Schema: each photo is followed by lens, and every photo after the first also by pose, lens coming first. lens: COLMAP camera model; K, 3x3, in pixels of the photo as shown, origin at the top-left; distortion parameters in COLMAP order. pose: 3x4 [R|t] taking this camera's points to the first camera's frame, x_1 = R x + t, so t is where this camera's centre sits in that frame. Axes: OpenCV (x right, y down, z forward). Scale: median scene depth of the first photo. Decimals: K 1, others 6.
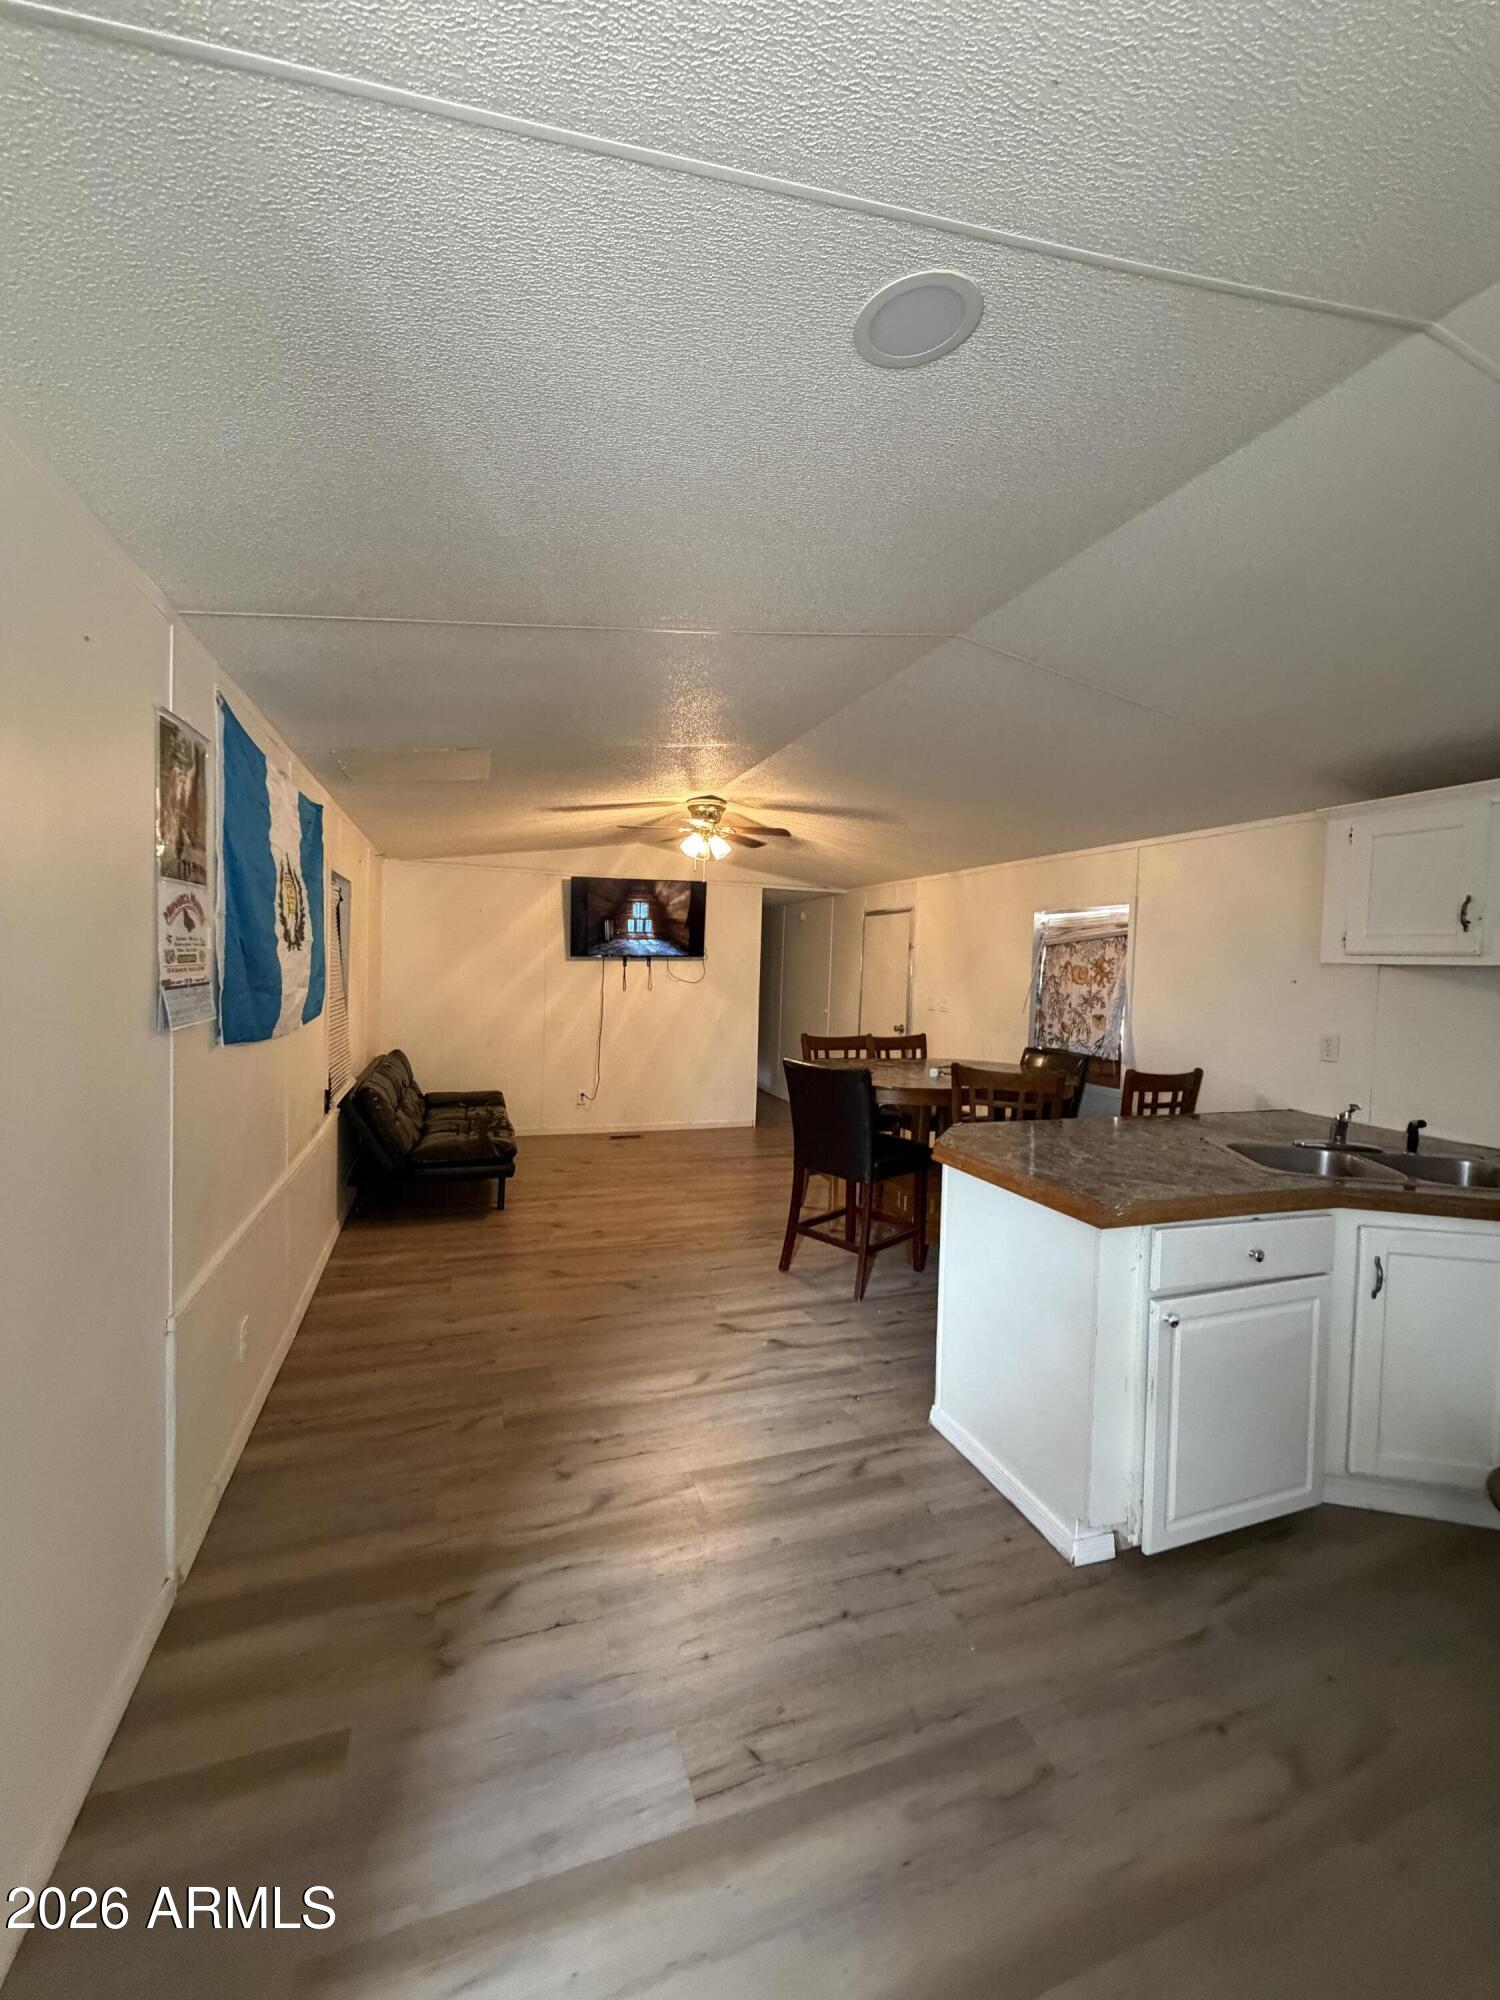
lens RADIAL K [[795.6, 0, 750.8], [0, 795.6, 993.9], [0, 0, 1]] dist [-0.000191, 0.000351]
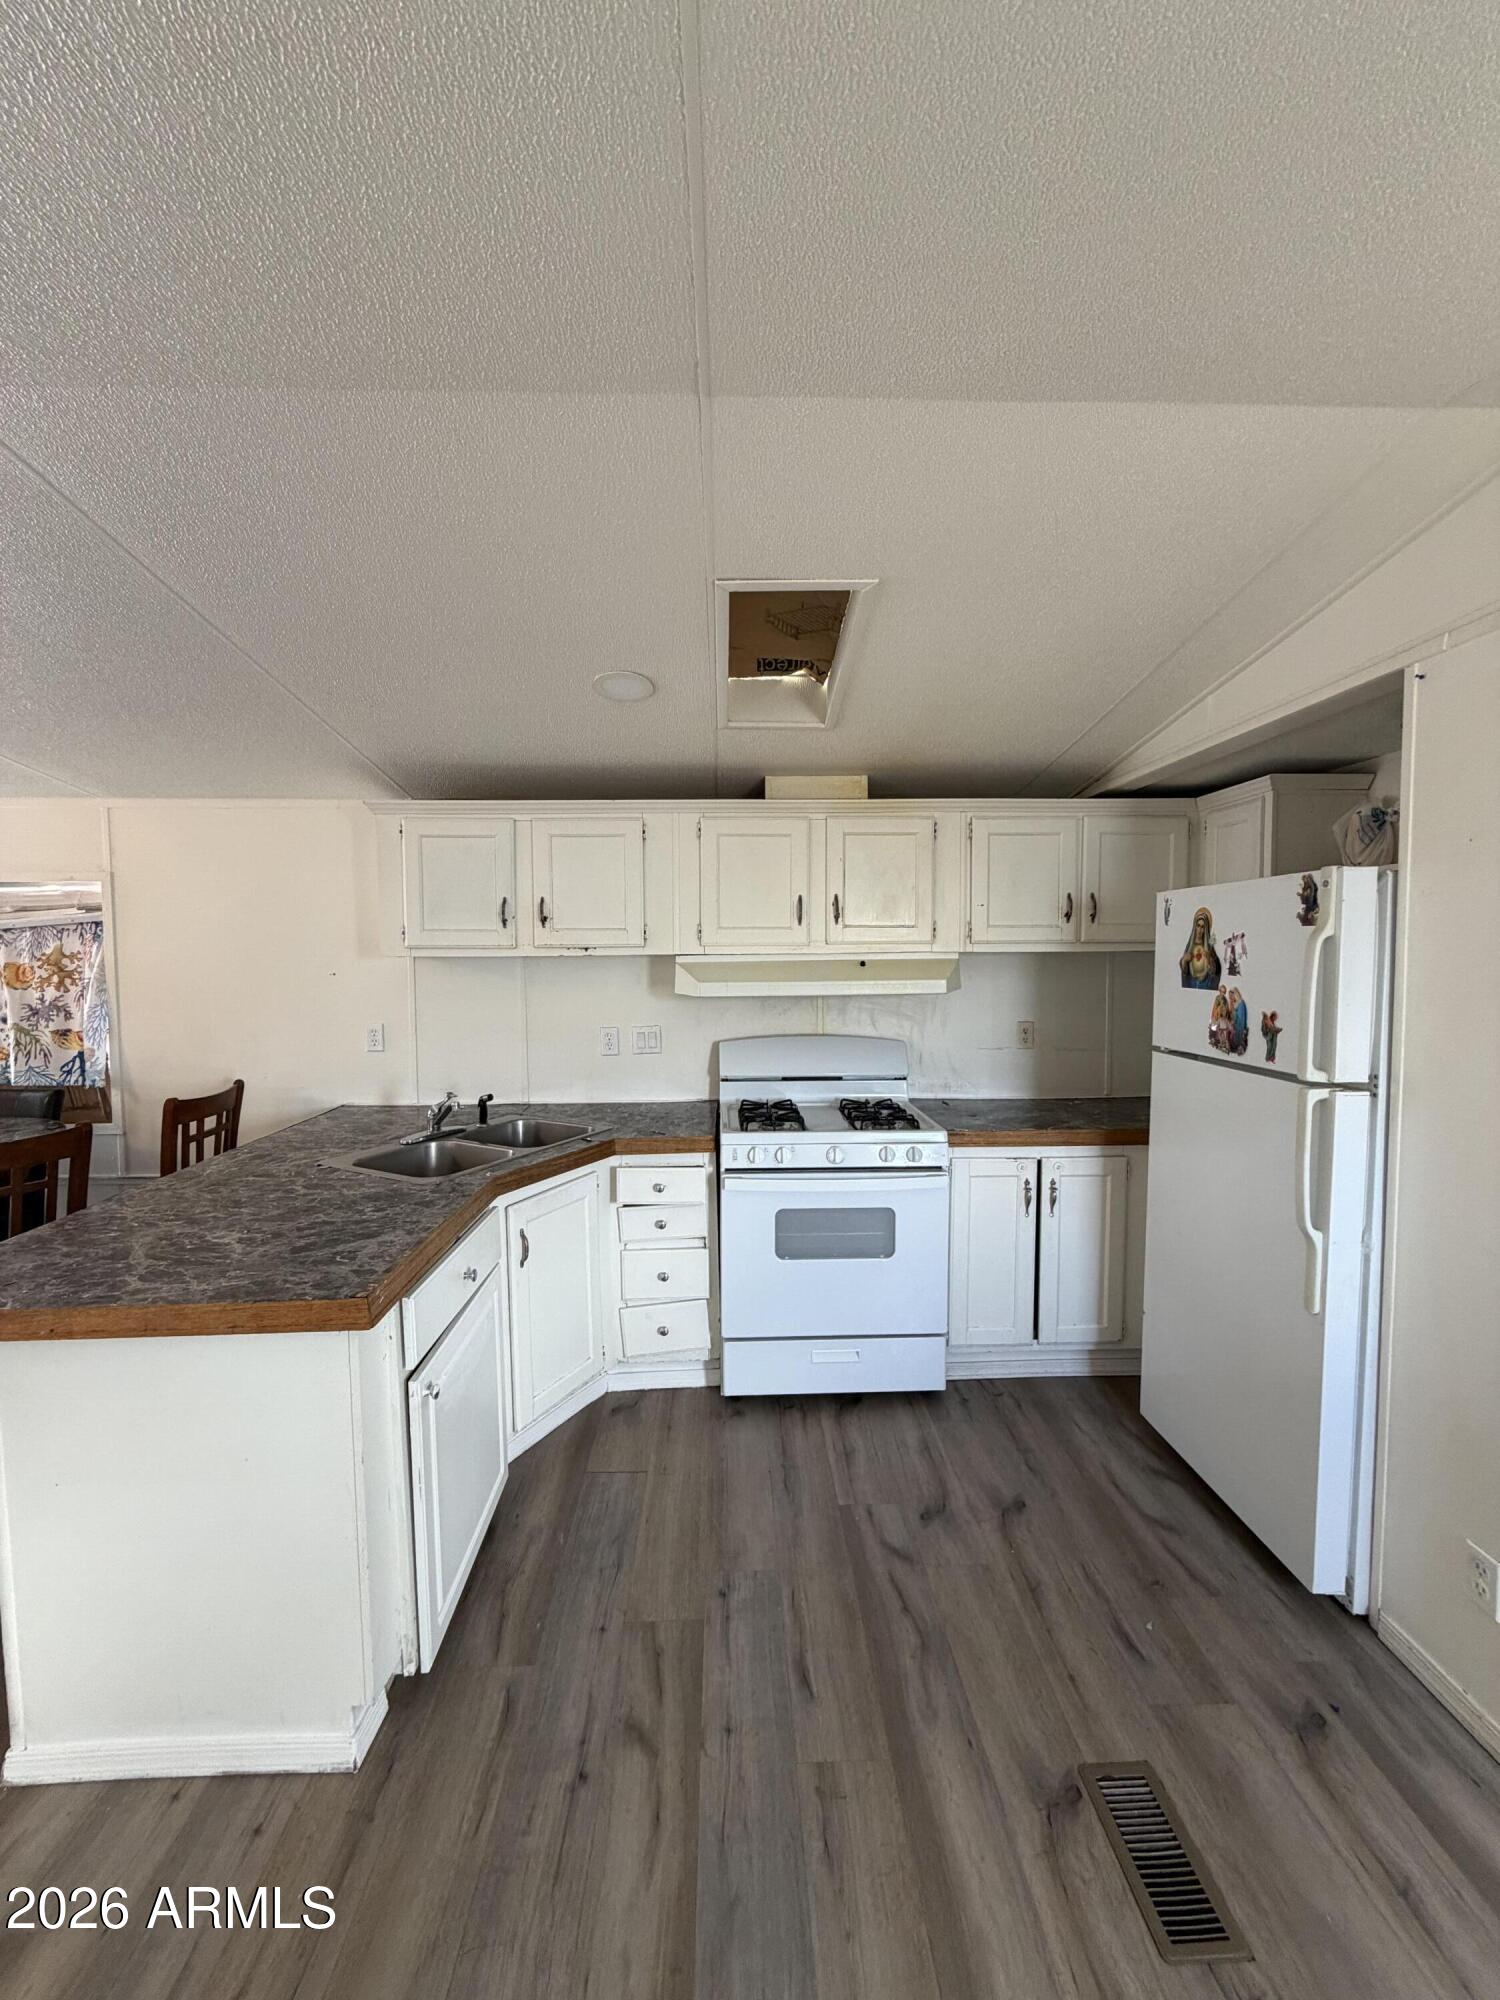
lens RADIAL K [[795.6, 0, 750.8], [0, 795.6, 993.9], [0, 0, 1]] dist [-0.000191, 0.000351]
pose [[0.305678, -0.083718, 0.948447, -0.060527], [0.050741, 0.996144, 0.071575, -0.025984], [-0.950782, 0.026246, 0.308747, 0.163301]]
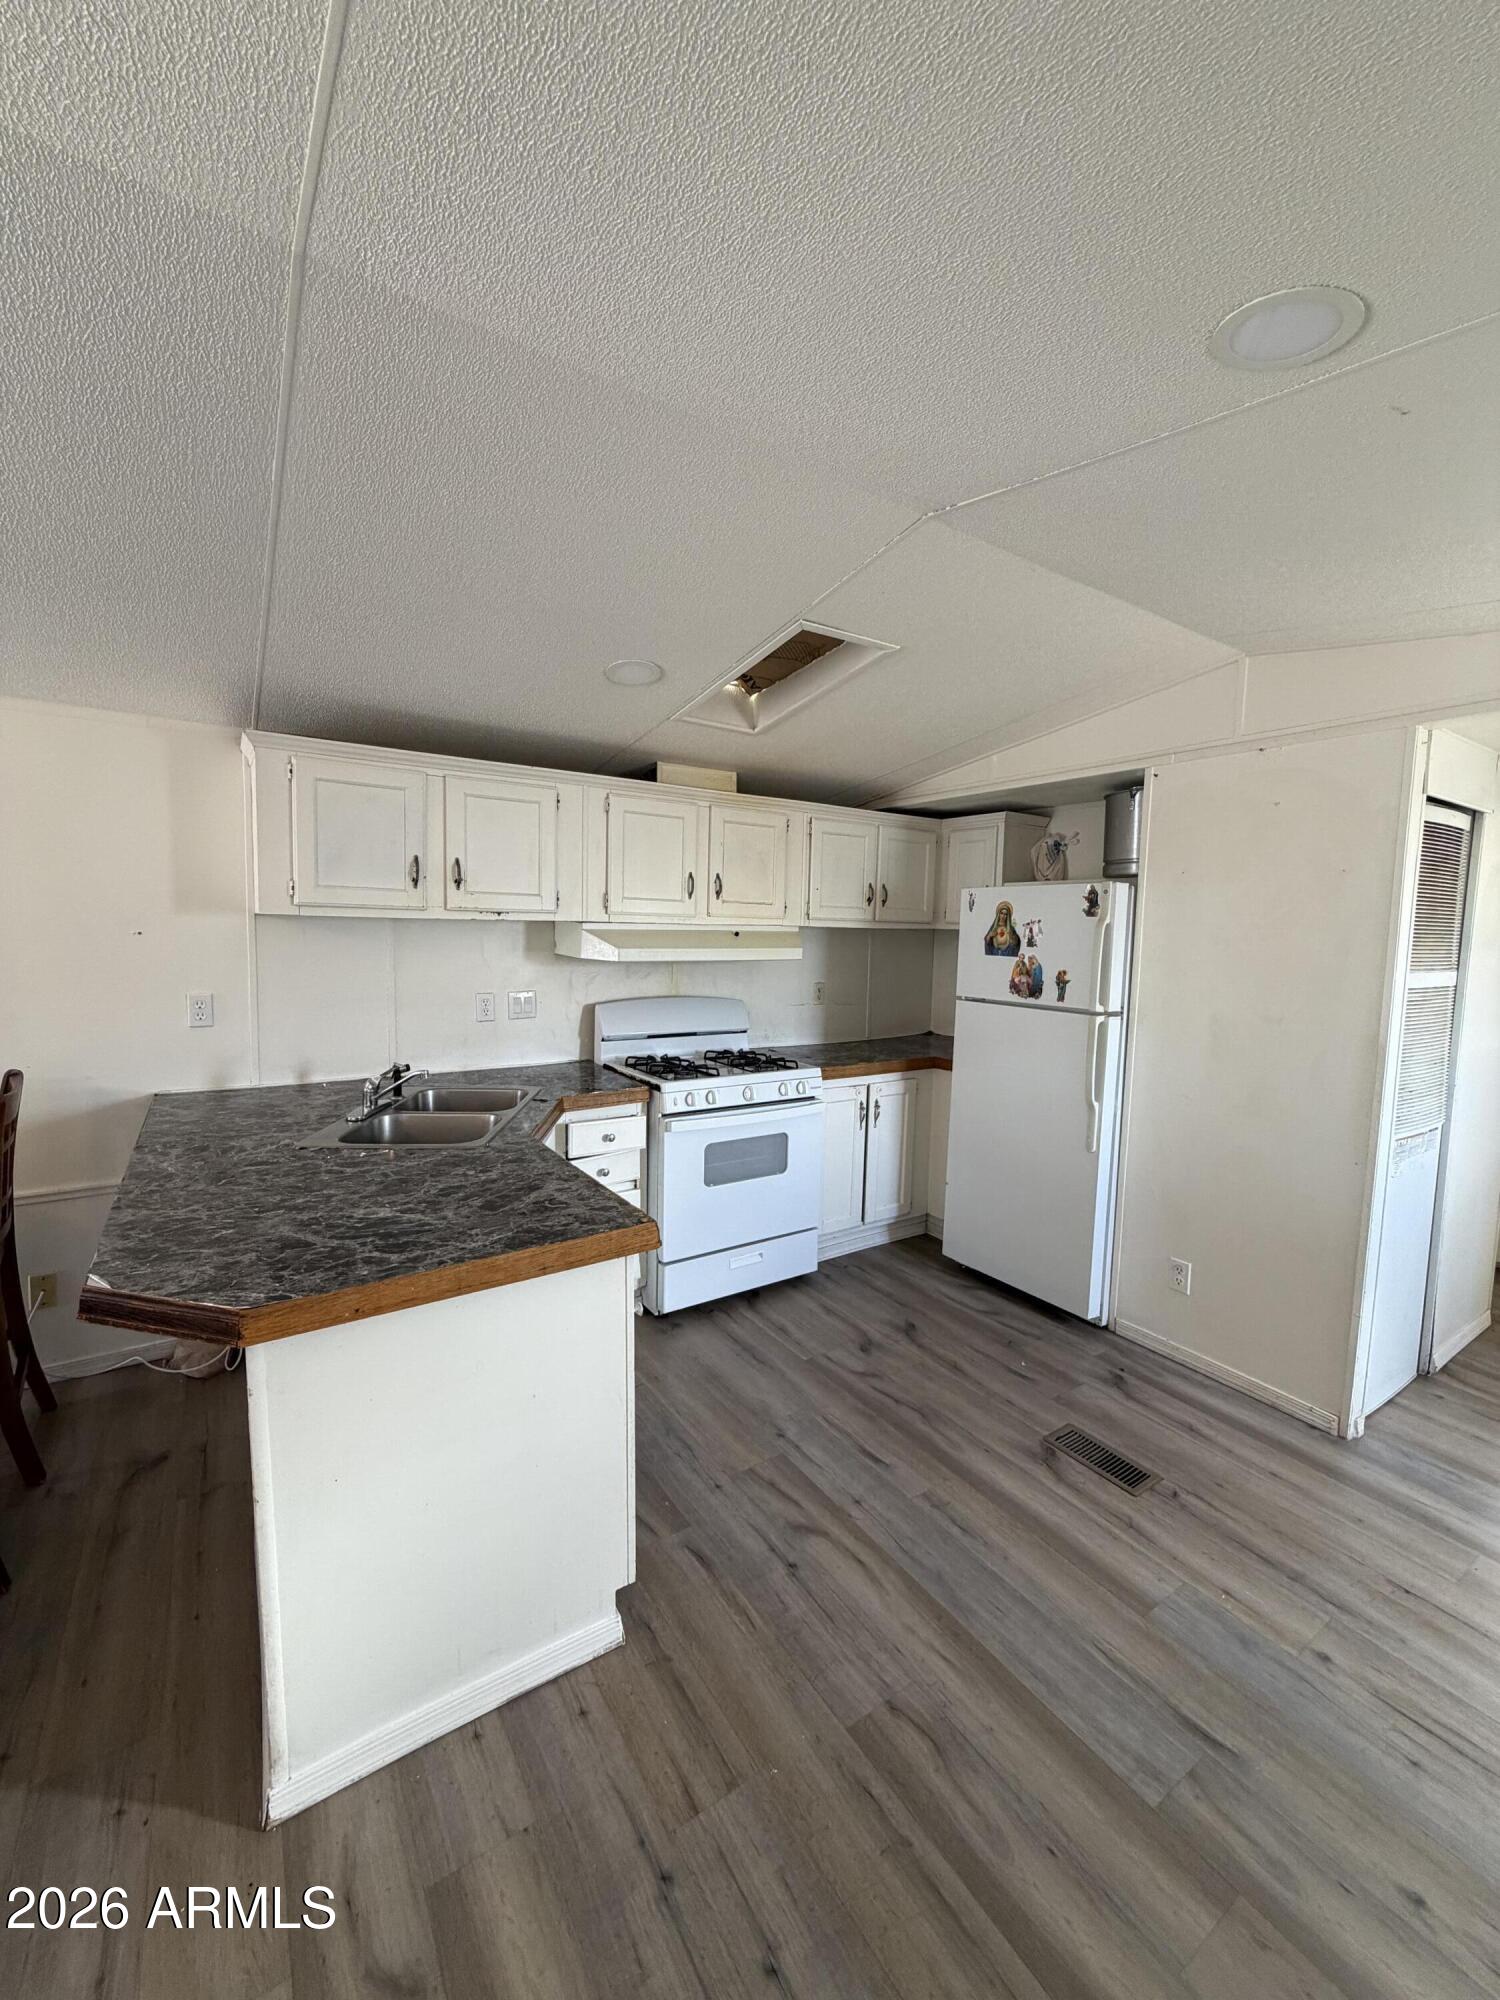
lens RADIAL K [[795.6, 0, 750.8], [0, 795.6, 993.9], [0, 0, 1]] dist [-0.000191, 0.000351]
pose [[-0.240056, -0.118143, 0.963543, -0.161929], [0.005133, 0.992398, 0.122960, -0.036310], [-0.970746, 0.034463, -0.237624, 0.450125]]
